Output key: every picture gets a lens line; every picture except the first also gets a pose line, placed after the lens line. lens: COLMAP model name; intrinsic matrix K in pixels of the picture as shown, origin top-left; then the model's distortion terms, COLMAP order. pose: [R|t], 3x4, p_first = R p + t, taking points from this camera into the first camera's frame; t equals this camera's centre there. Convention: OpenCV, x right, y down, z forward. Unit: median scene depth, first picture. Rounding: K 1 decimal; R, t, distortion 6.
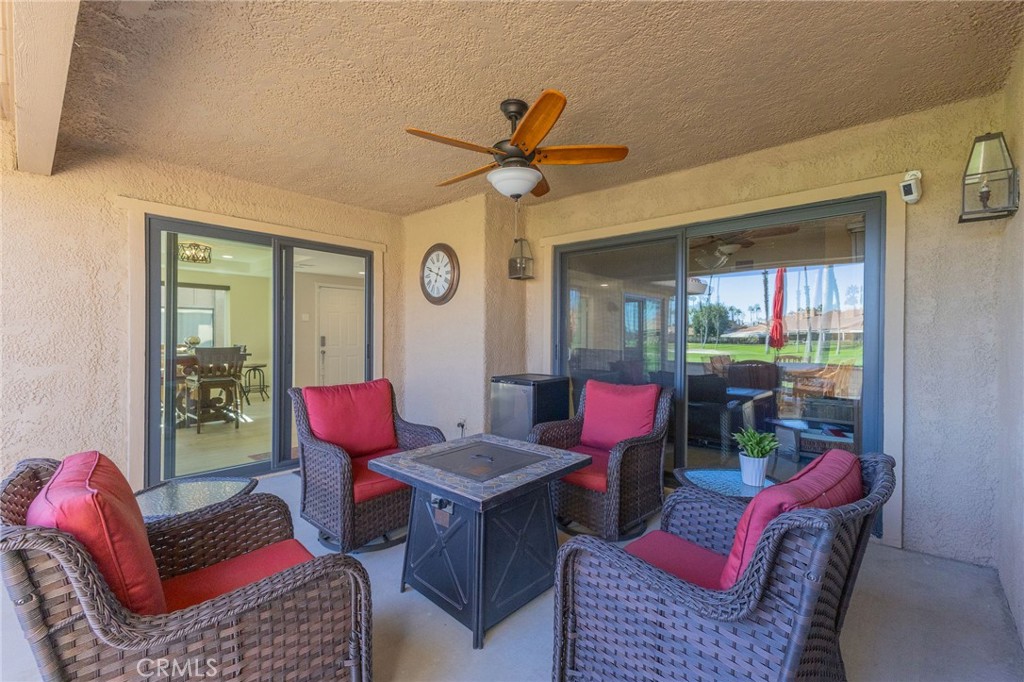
lens RADIAL K [[427.0, 0, 512.0], [0, 427.0, 341.0], [0, 0, 1]] dist [-0.001432, -0.000283]
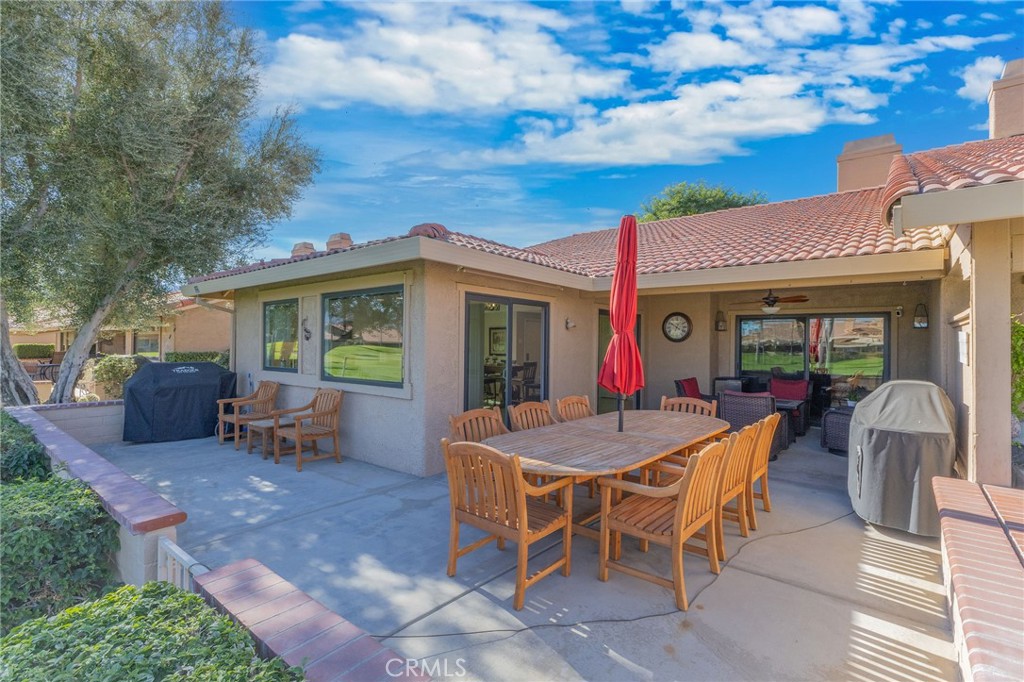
lens RADIAL K [[478.5, 0, 512.0], [0, 478.5, 341.0], [0, 0, 1]] dist [-0.001849, -0.000464]
pose [[0.999597, 0.002305, 0.028278, -1.083652], [-0.002154, 0.999983, -0.005383, -0.084205], [-0.028290, 0.005320, 0.999586, -1.317484]]
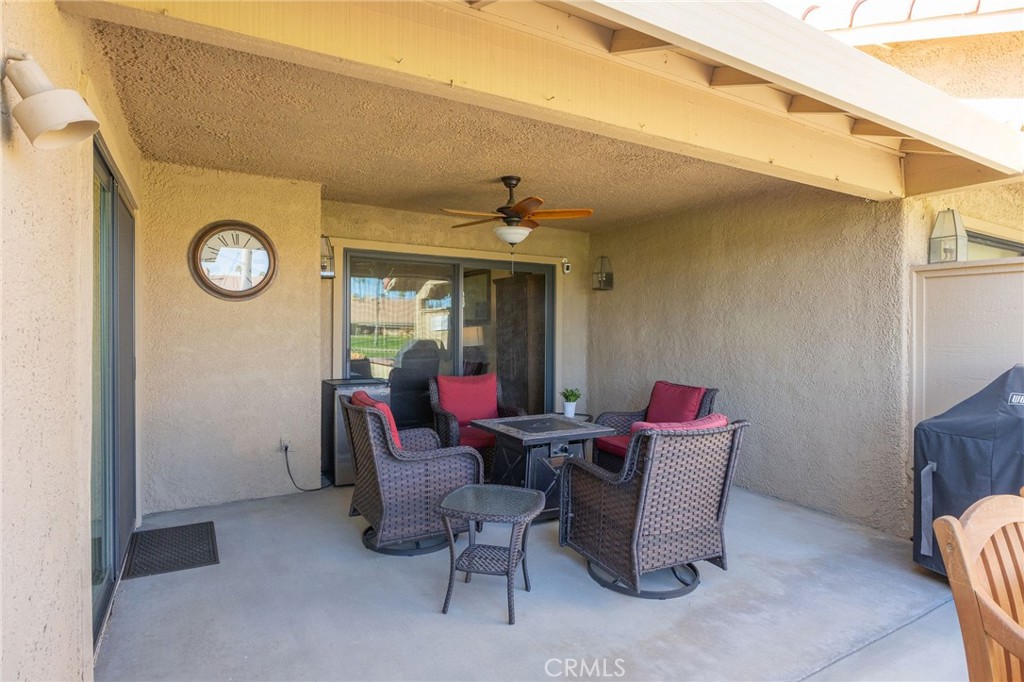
lens RADIAL K [[544.0, 0, 514.6], [0, 544.0, 338.4], [0, 0, 1]] dist [-0.007882, -0.002168]
pose [[0.320736, -0.023118, 0.946886, -0.992391], [-0.000911, 0.999694, 0.024716, -0.046330], [-0.947168, -0.008790, 0.320617, 0.235732]]
